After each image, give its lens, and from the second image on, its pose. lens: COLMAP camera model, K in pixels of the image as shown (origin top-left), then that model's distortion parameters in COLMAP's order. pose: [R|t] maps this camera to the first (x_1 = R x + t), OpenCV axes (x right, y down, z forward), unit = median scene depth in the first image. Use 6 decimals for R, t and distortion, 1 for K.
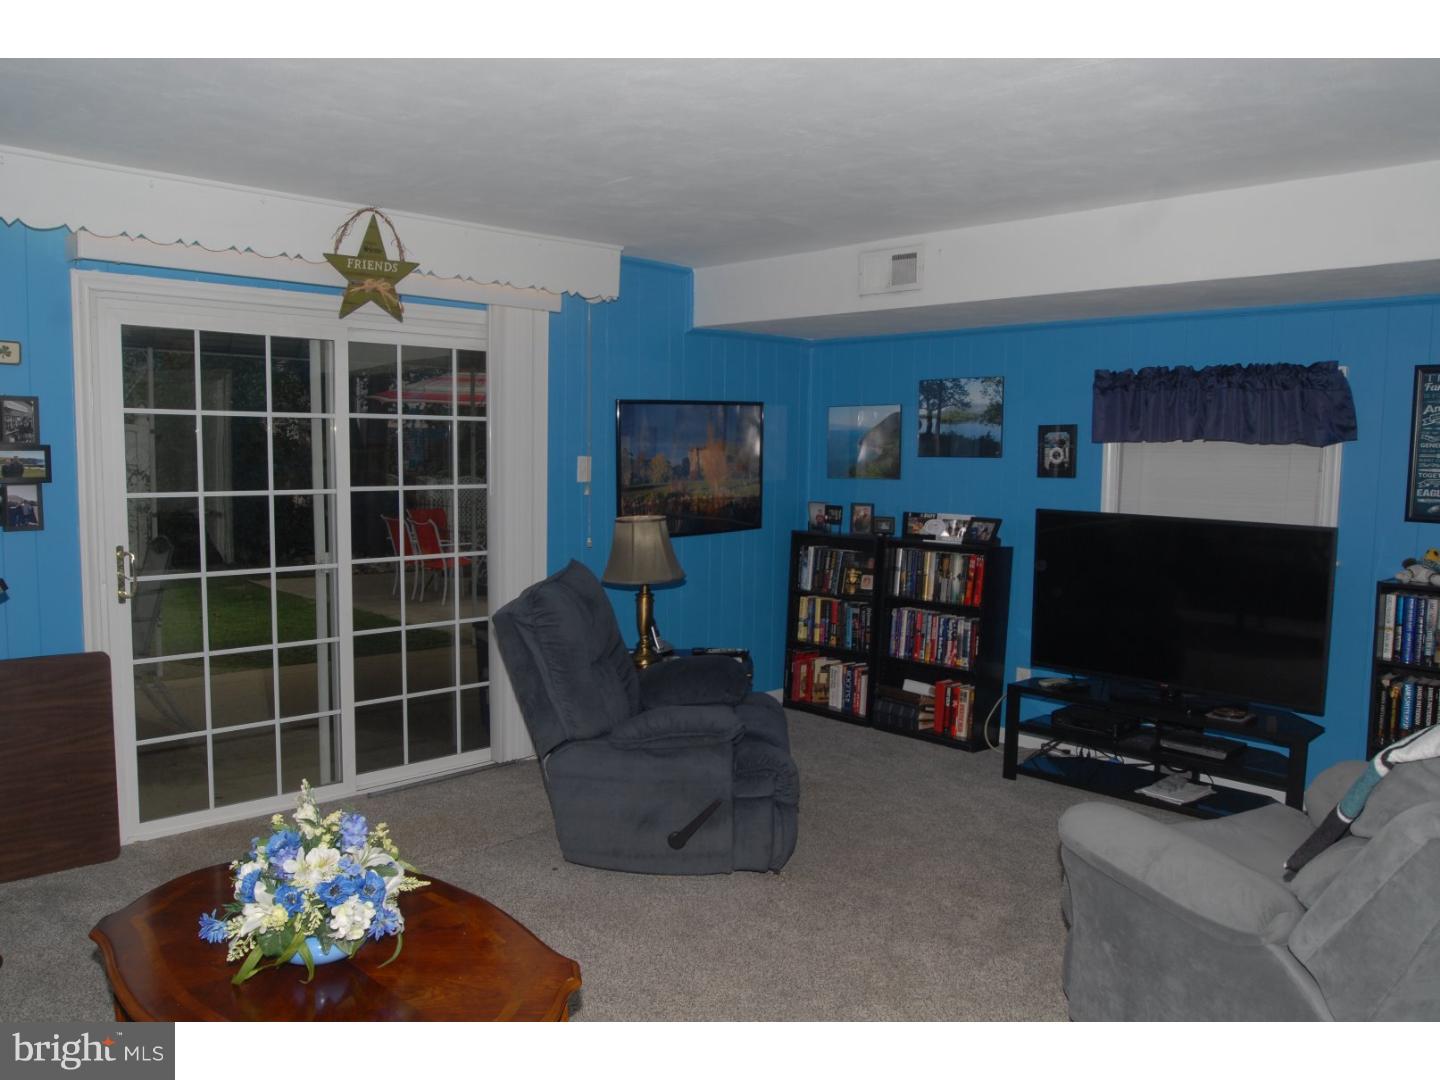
lens RADIAL K [[1095.0, 0, 720.0], [0, 1095.0, 540.0], [0, 0, 1]] dist [-0.077611, 0.066962]
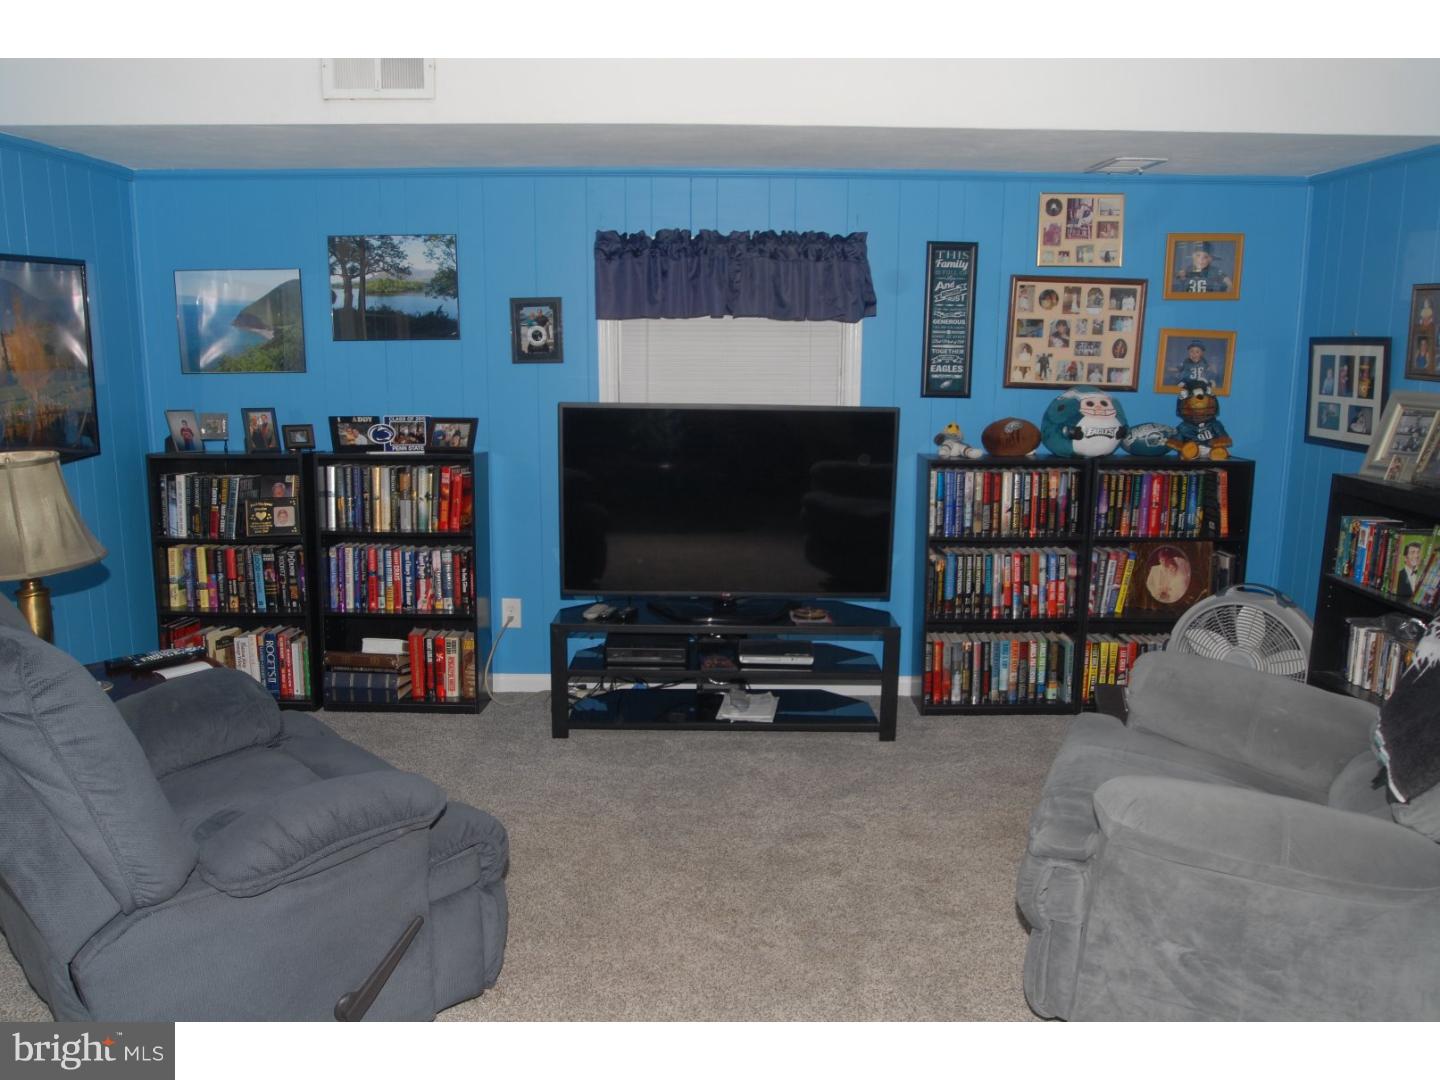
lens RADIAL K [[1095.0, 0, 720.0], [0, 1095.0, 540.0], [0, 0, 1]] dist [-0.077611, 0.066962]
pose [[0.700751, -0.138236, 0.699885, -0.179200], [0.062843, 0.989194, 0.132458, -0.024732], [-0.710632, -0.048838, 0.701866, 0.307205]]
